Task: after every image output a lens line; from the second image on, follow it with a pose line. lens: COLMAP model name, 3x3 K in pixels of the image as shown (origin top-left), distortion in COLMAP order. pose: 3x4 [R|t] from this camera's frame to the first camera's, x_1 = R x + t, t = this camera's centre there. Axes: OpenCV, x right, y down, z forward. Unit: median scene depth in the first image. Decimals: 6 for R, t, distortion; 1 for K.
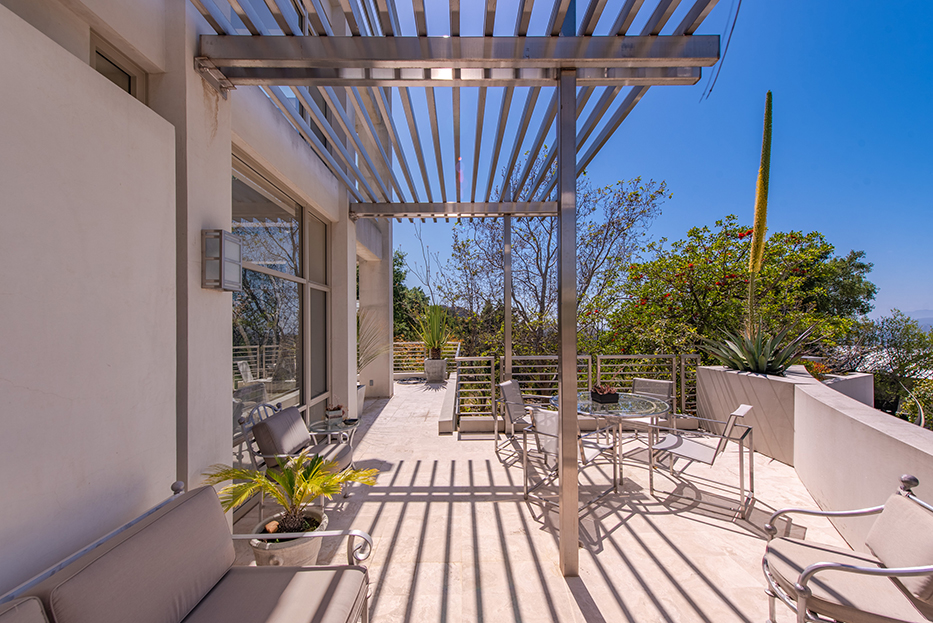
lens RADIAL K [[370.4, 0, 466.0], [0, 370.4, 318.5], [0, 0, 1]] dist [-0.001346, -0.000054]
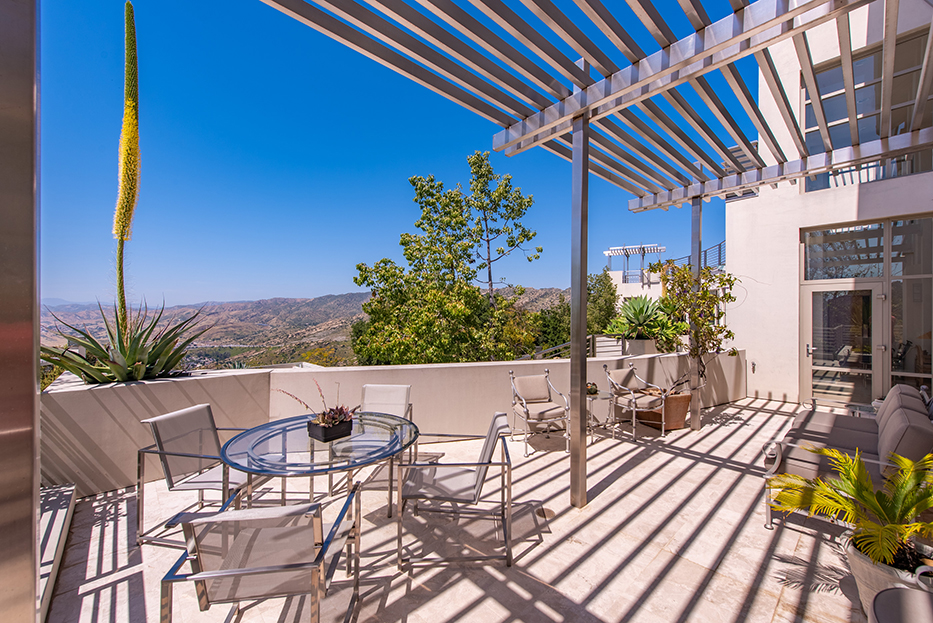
lens RADIAL K [[370.4, 0, 465.9], [0, 370.4, 314.0], [0, 0, 1]] dist [-0.001346, -0.000054]
pose [[-0.666974, 0.006485, 0.745052, -0.335212], [-0.010397, 0.999784, -0.018009, 0.039069], [-0.745008, -0.019759, -0.666763, 1.704763]]
